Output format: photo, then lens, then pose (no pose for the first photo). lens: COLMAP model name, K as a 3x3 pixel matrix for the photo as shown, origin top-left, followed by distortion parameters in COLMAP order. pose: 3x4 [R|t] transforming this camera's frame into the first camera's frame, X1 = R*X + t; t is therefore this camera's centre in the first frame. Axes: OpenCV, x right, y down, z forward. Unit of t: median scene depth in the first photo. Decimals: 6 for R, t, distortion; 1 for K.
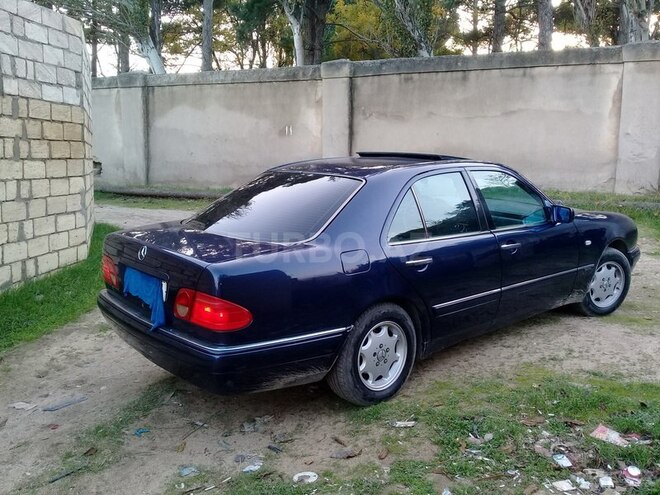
lens RADIAL K [[585.7, 0, 302.9], [0, 585.7, 256.2], [0, 0, 1]] dist [0.061770, -0.111501]
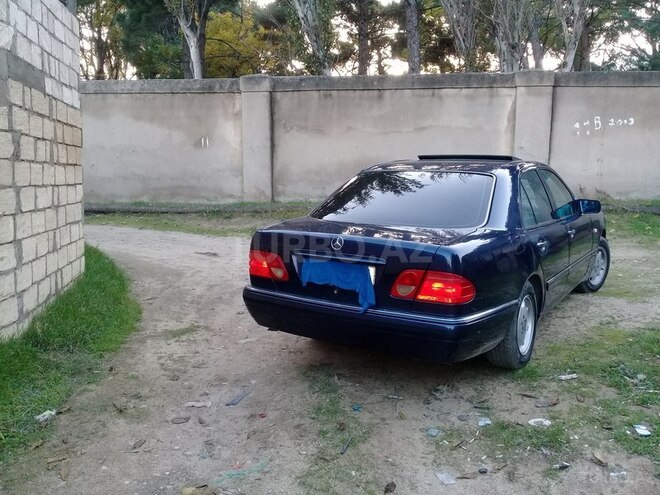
lens RADIAL K [[585.7, 0, 323.8], [0, 585.7, 250.4], [0, 0, 1]] dist [0.061770, -0.111501]
pose [[0.959402, -0.040168, 0.279166, -0.140589], [0.050185, 0.998324, -0.028826, 0.009036], [-0.277541, 0.041666, 0.959810, -0.004327]]
